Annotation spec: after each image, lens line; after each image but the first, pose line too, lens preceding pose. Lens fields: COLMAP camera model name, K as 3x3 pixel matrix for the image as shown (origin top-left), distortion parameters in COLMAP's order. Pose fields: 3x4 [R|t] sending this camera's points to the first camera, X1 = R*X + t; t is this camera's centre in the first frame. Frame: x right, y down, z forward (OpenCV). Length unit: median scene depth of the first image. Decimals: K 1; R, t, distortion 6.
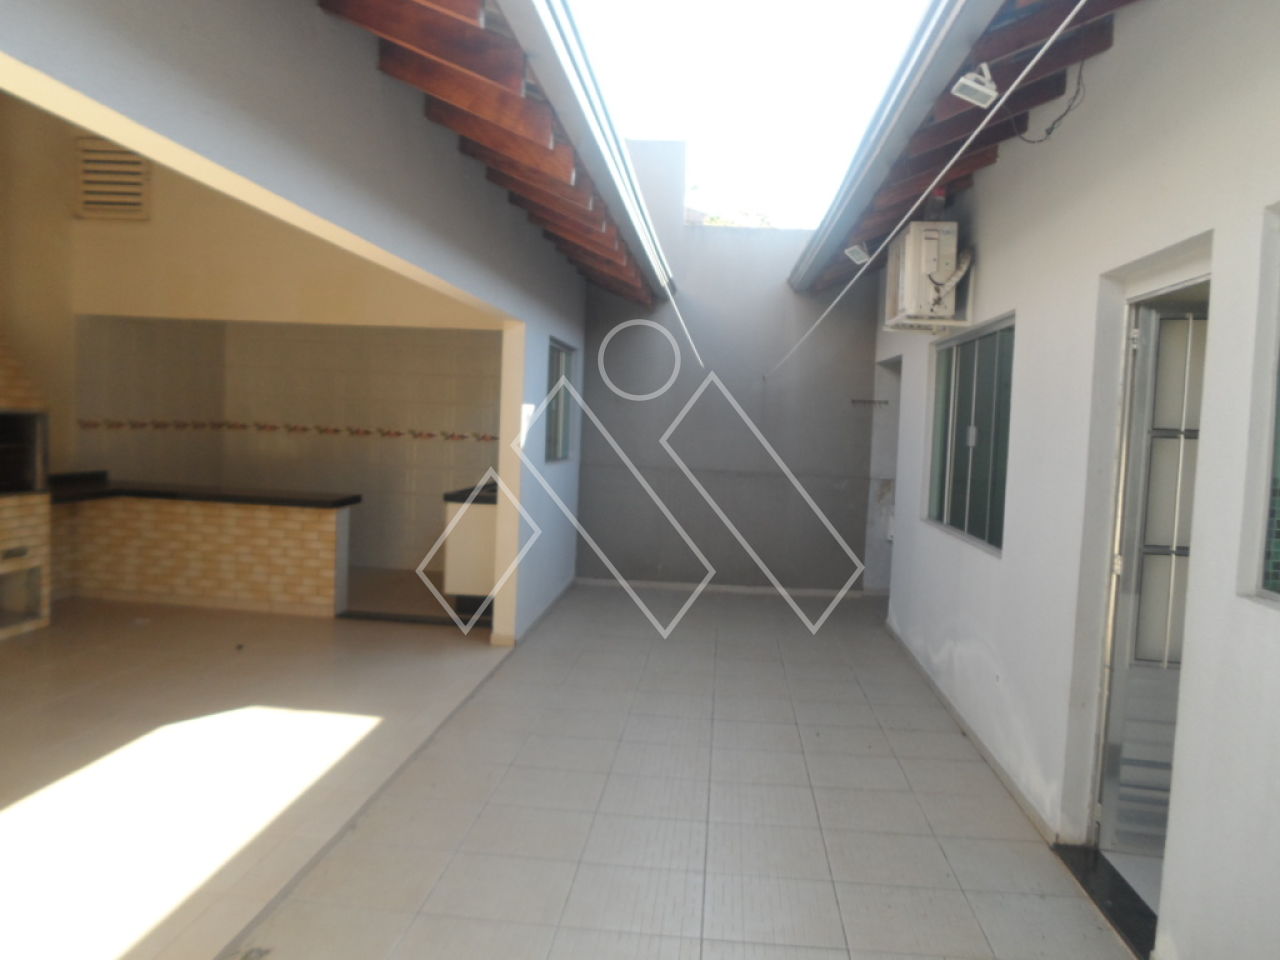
lens RADIAL K [[962.9, 0, 645.7], [0, 962.9, 479.5], [0, 0, 1]] dist [-0.090184, 0.059061]
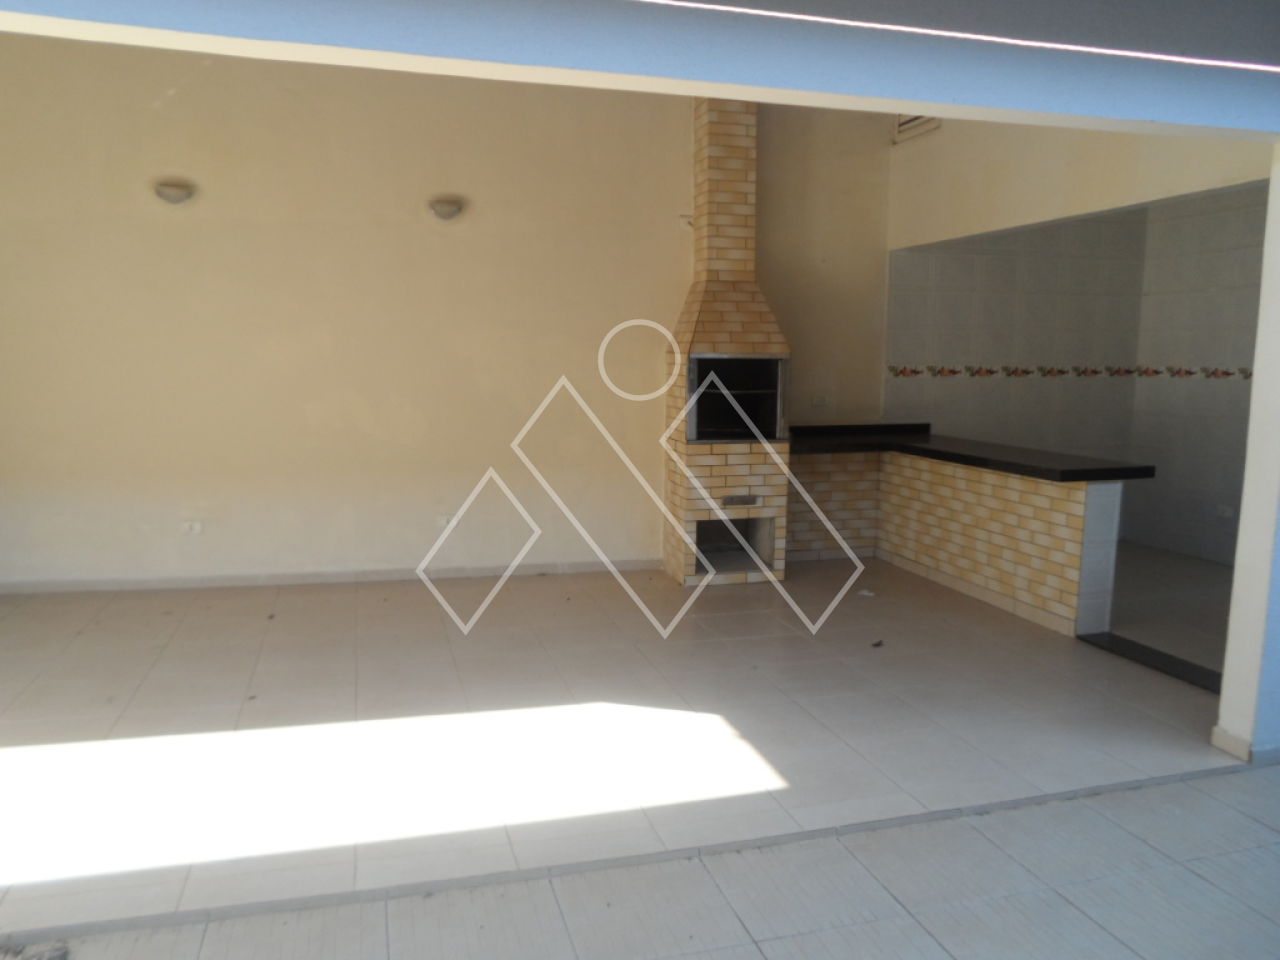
lens RADIAL K [[962.9, 0, 633.5], [0, 962.9, 500.8], [0, 0, 1]] dist [-0.090184, 0.059061]
pose [[0.336384, 0.090818, -0.937336, 0.204220], [-0.035132, 0.995856, 0.083880, -0.002325], [0.941070, 0.004714, 0.338180, 0.456866]]
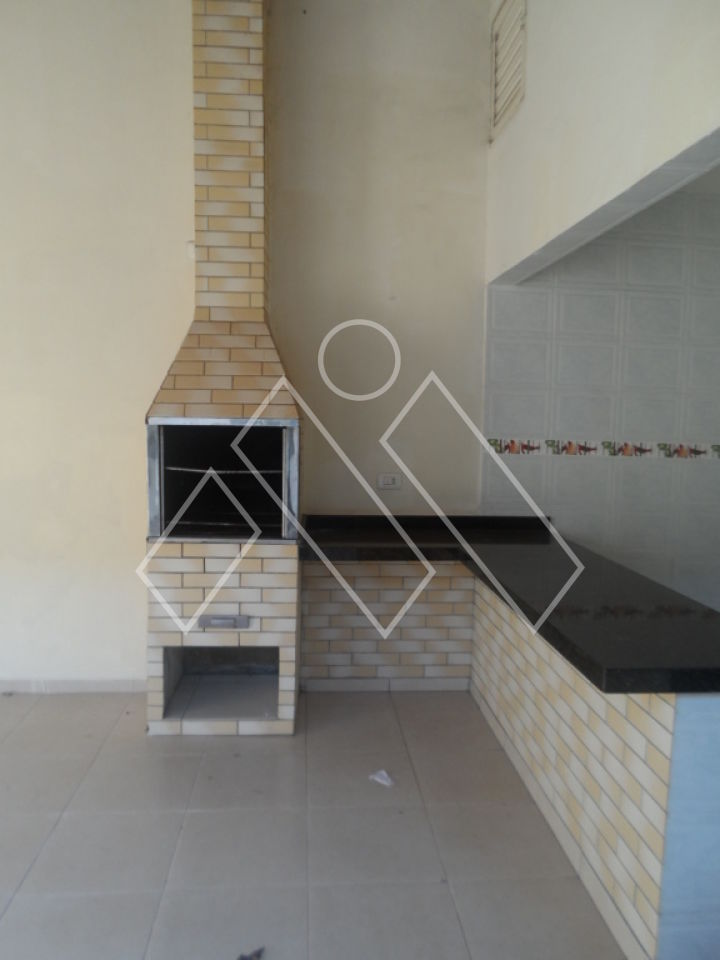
lens RADIAL K [[722.2, 0, 351.4], [0, 722.2, 482.4], [0, 0, 1]] dist [-0.090184, 0.059061]
pose [[0.150047, 0.035210, -0.988052, -0.100224], [-0.065622, 0.997517, 0.025582, -0.040174], [0.986499, 0.060999, 0.151985, 0.837209]]
